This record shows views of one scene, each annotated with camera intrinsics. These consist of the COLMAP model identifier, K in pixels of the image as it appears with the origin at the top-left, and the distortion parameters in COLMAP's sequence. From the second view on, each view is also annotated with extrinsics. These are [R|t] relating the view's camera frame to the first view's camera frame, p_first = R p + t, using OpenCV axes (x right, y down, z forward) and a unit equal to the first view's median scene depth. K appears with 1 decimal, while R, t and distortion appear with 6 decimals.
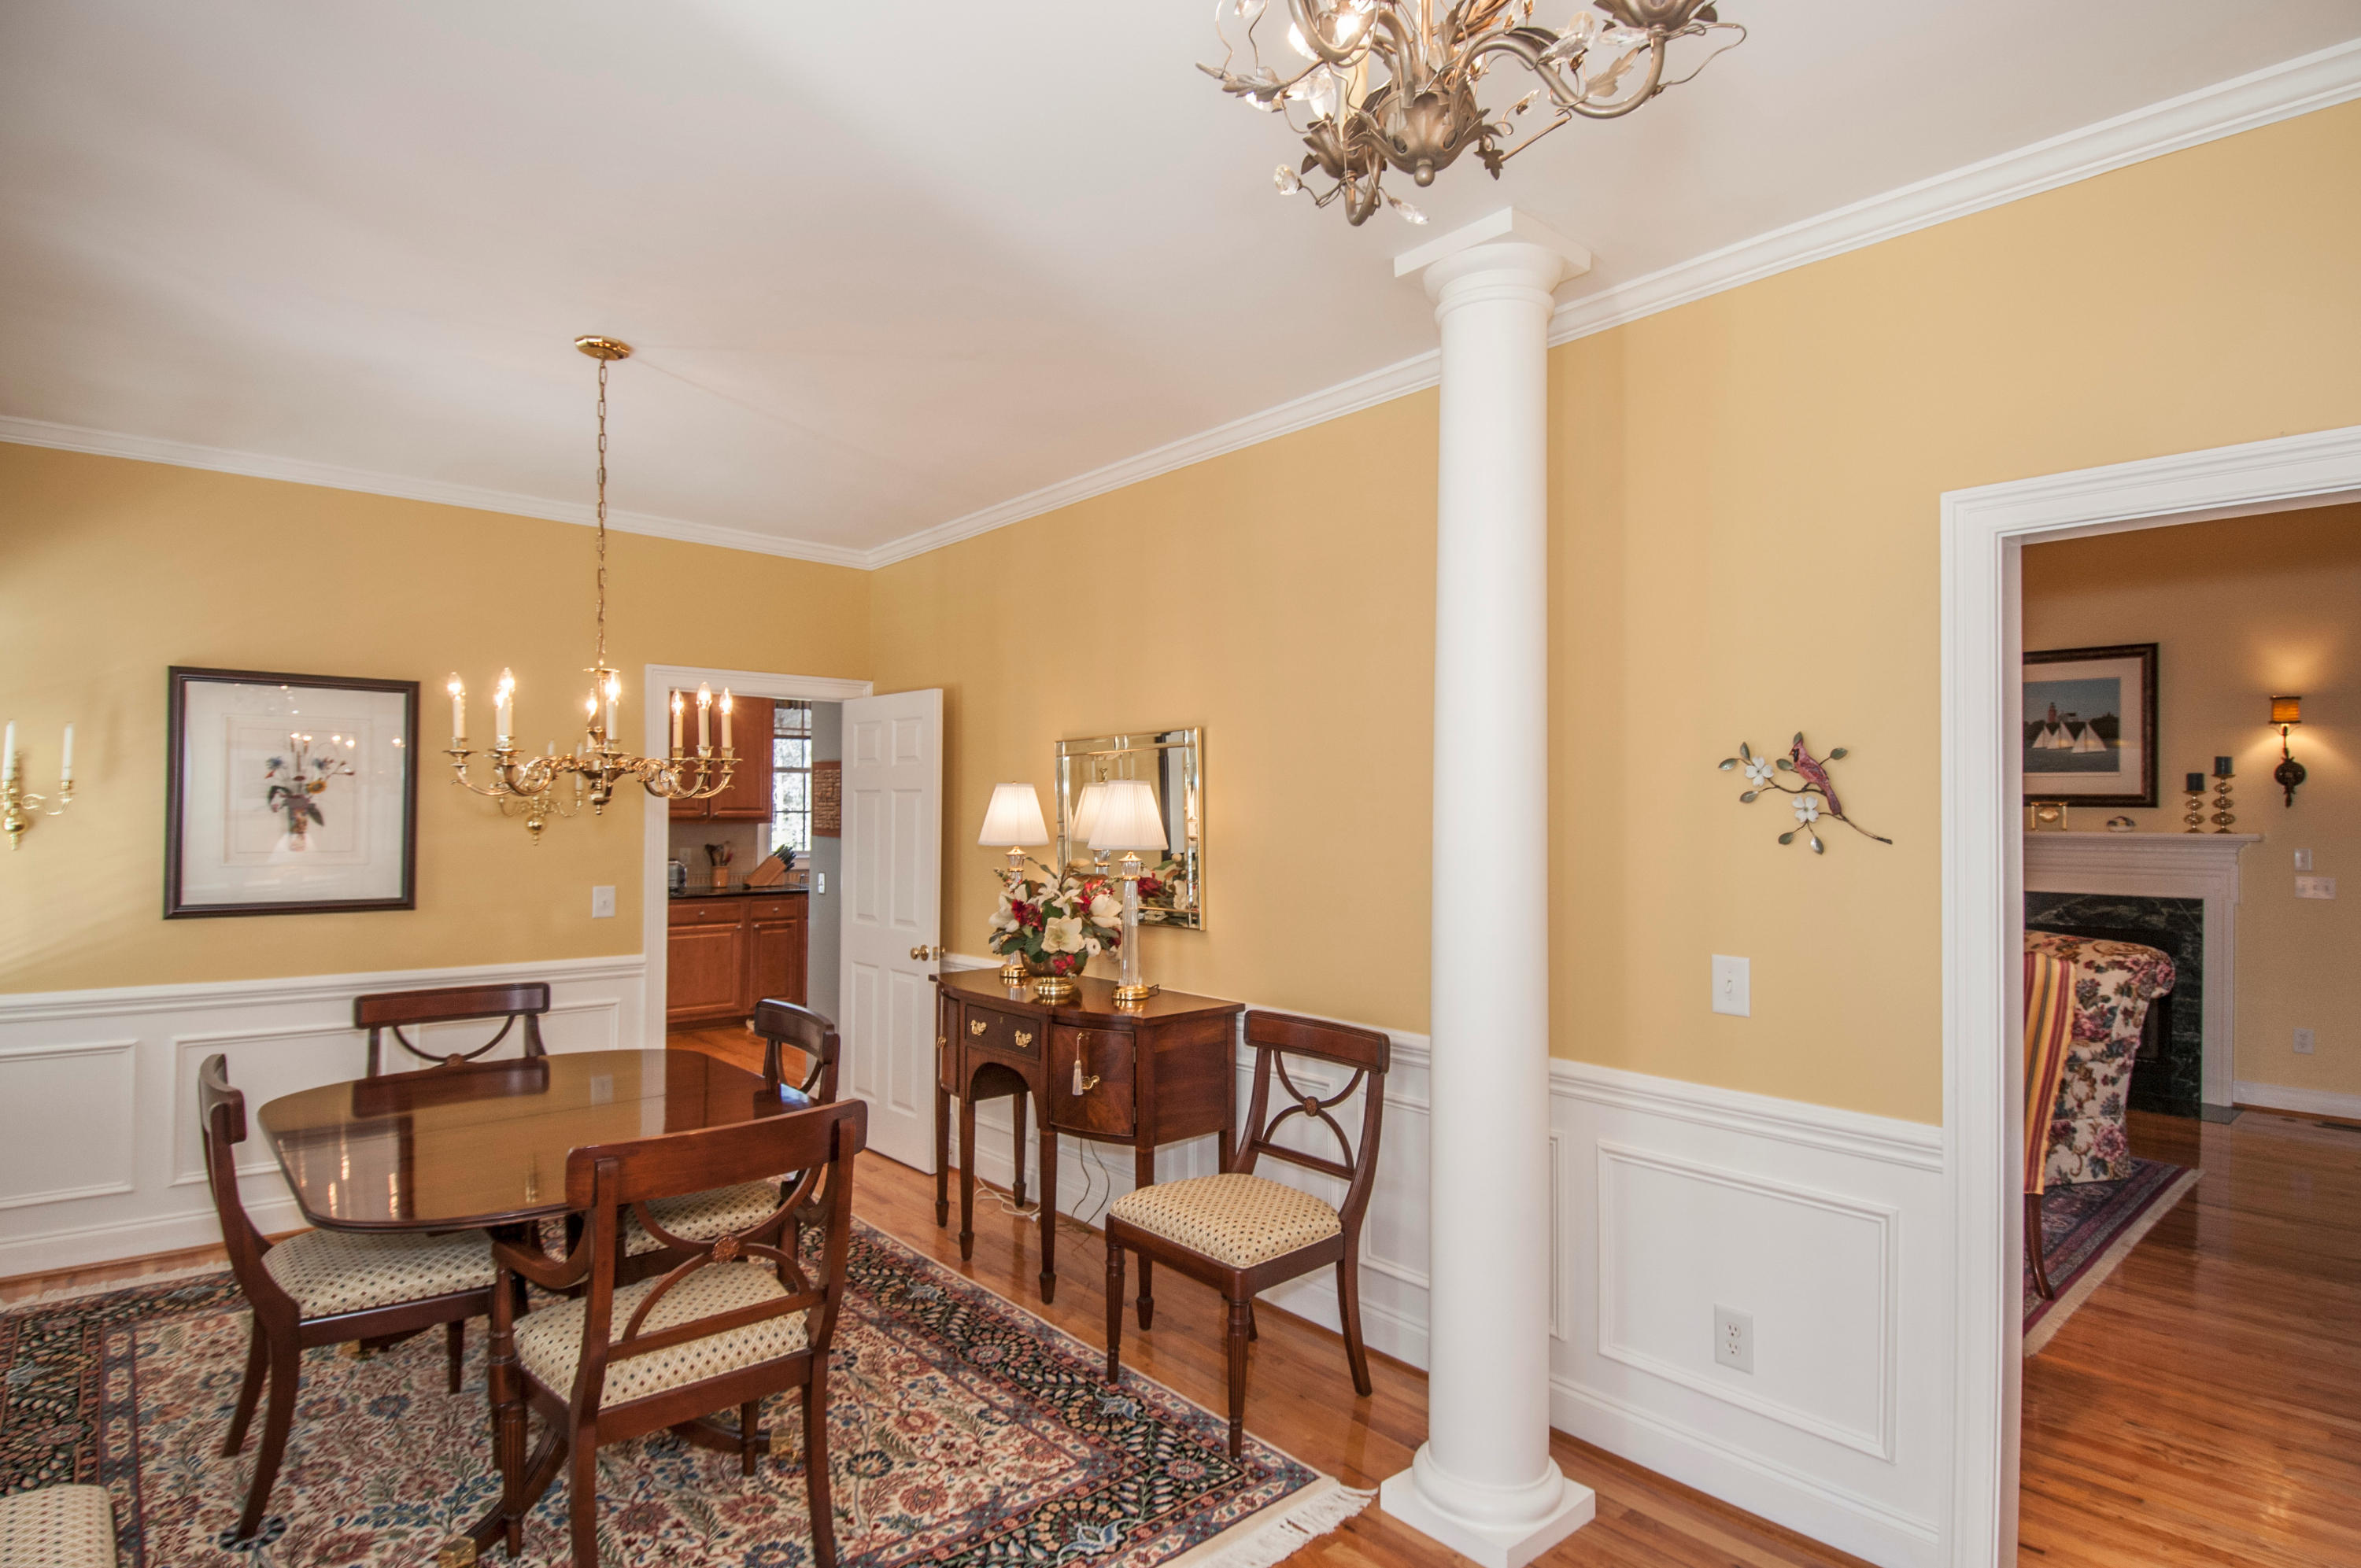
lens RADIAL K [[1211.2, 0, 1182.8], [0, 1211.2, 819.0], [0, 0, 1]] dist [0.005221, -0.013298]
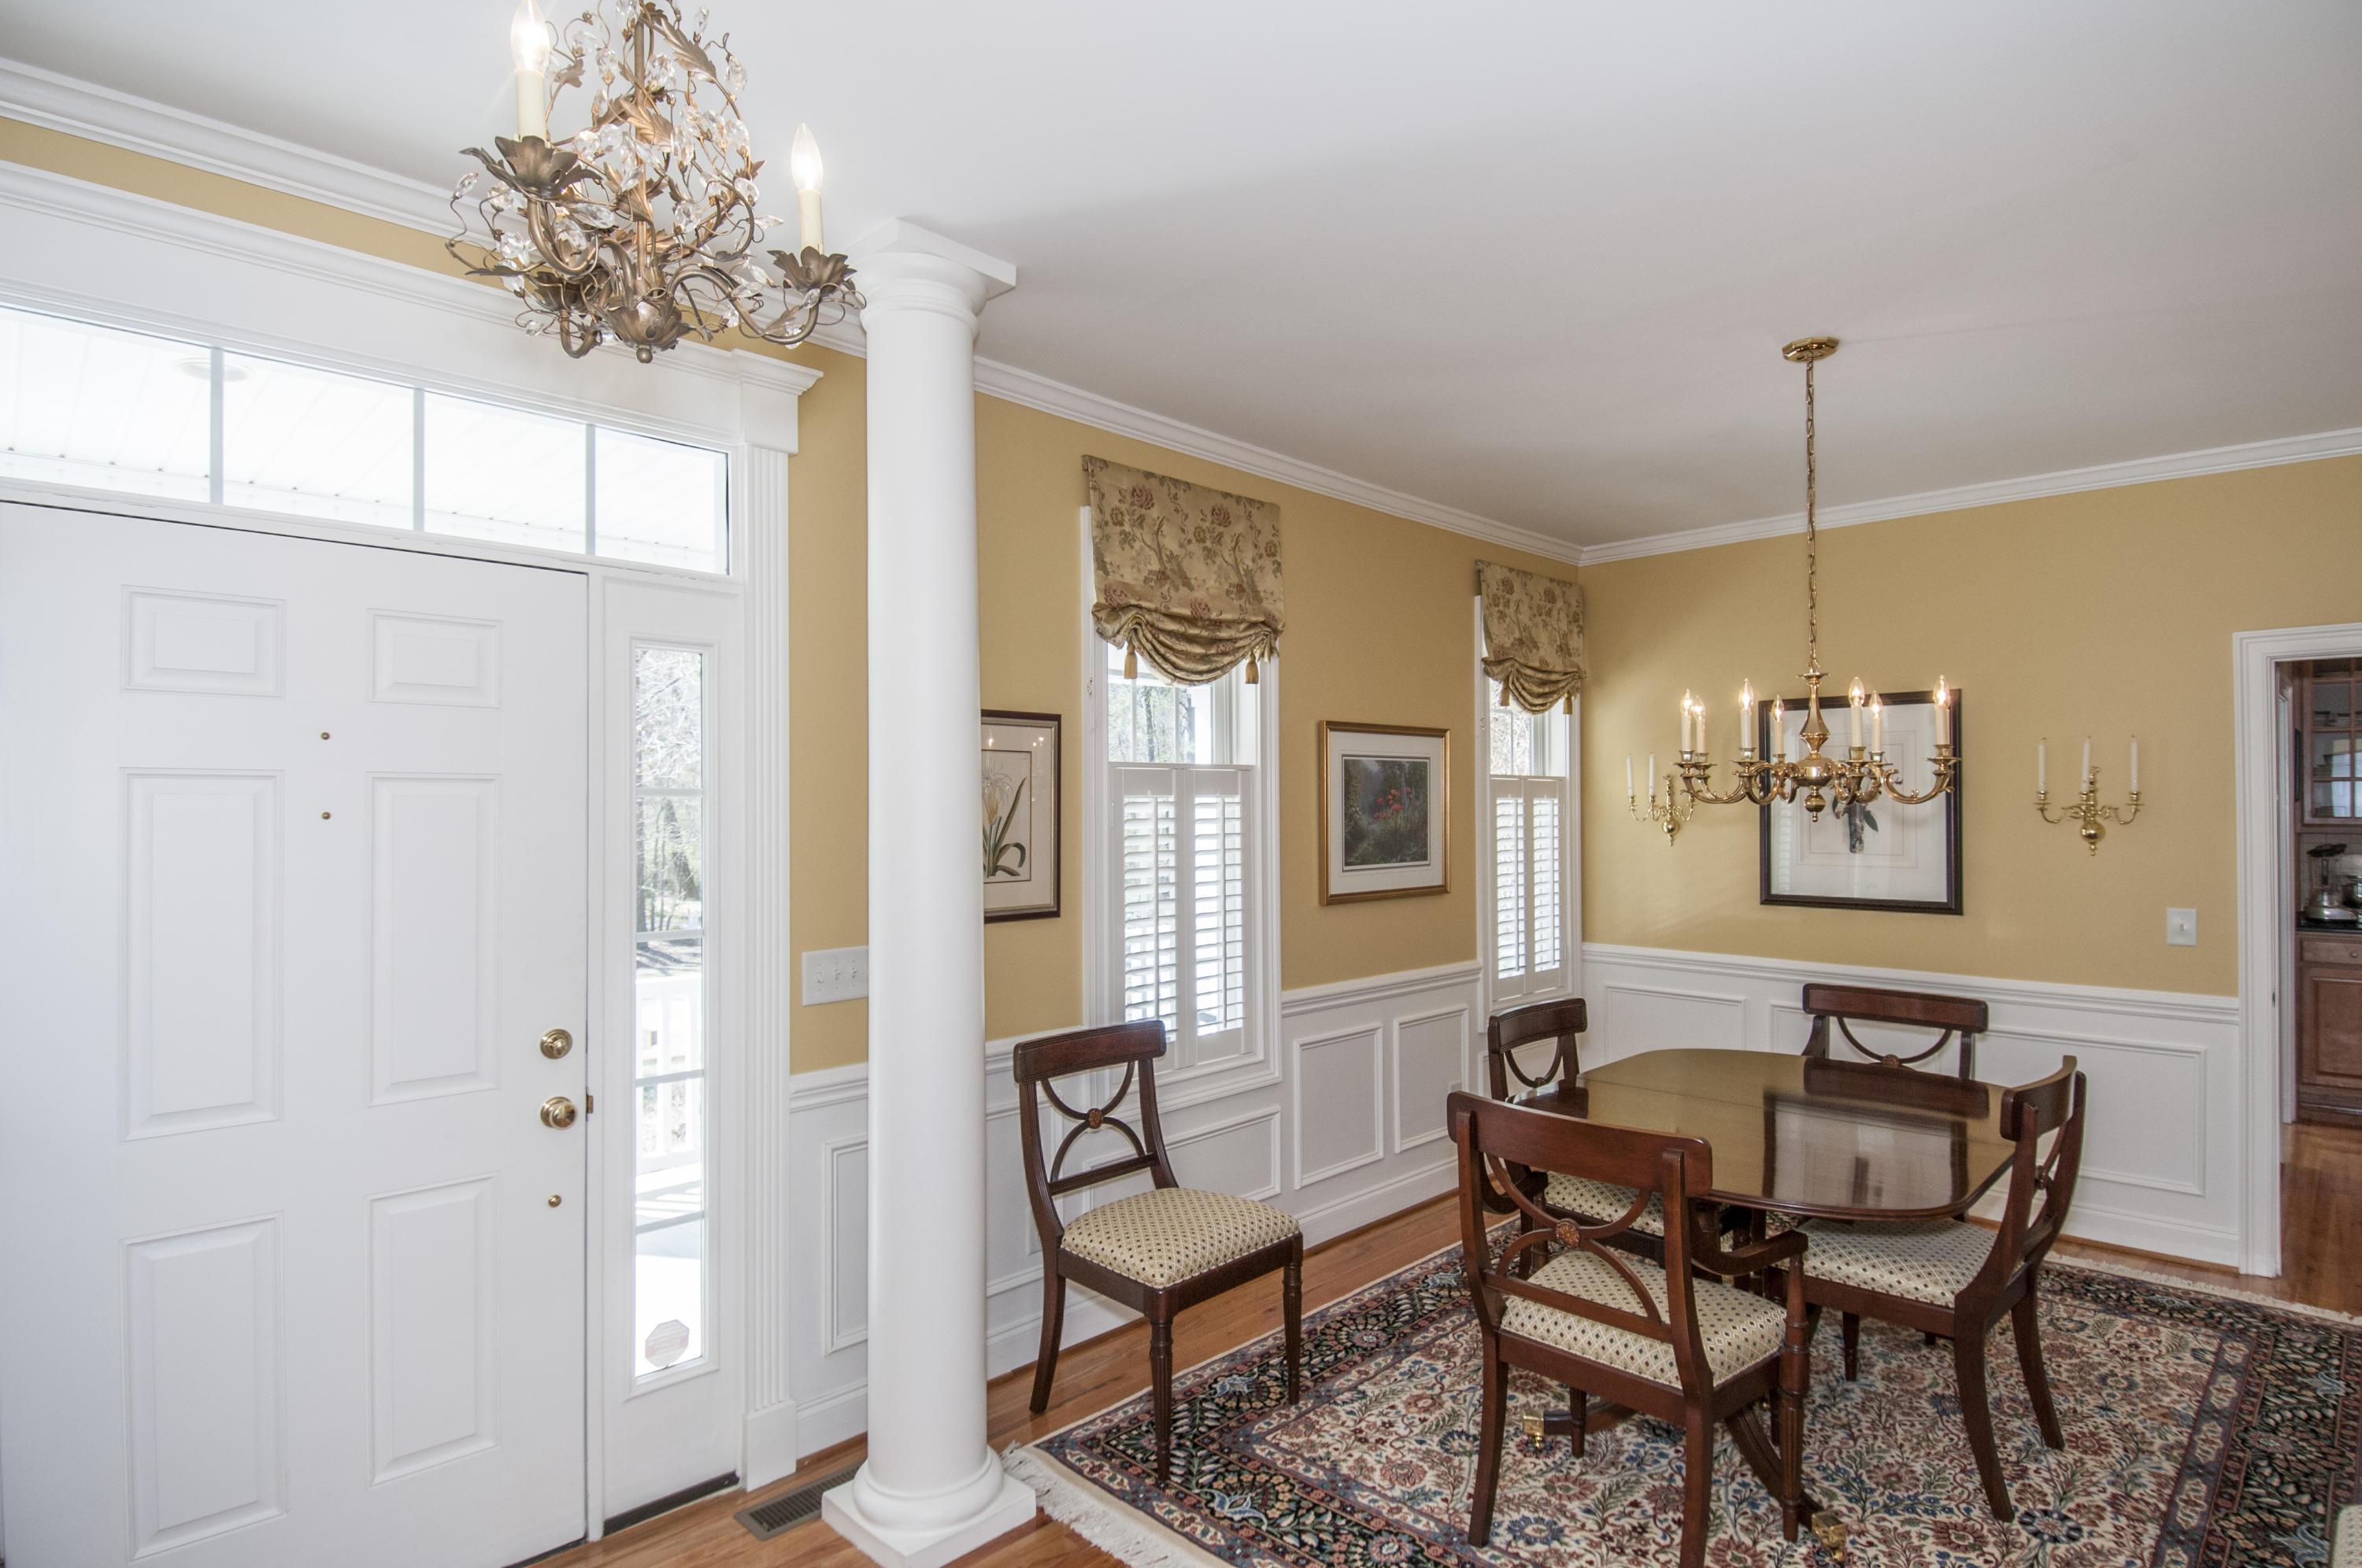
lens RADIAL K [[1211.8, 0, 1184.6], [0, 1211.8, 783.3], [0, 0, 1]] dist [0.005221, -0.013298]
pose [[0.065685, -0.030781, -0.997366, 0.363207], [-0.005940, 0.999494, -0.031238, 0.000888], [0.997823, 0.007976, 0.065469, 0.324975]]
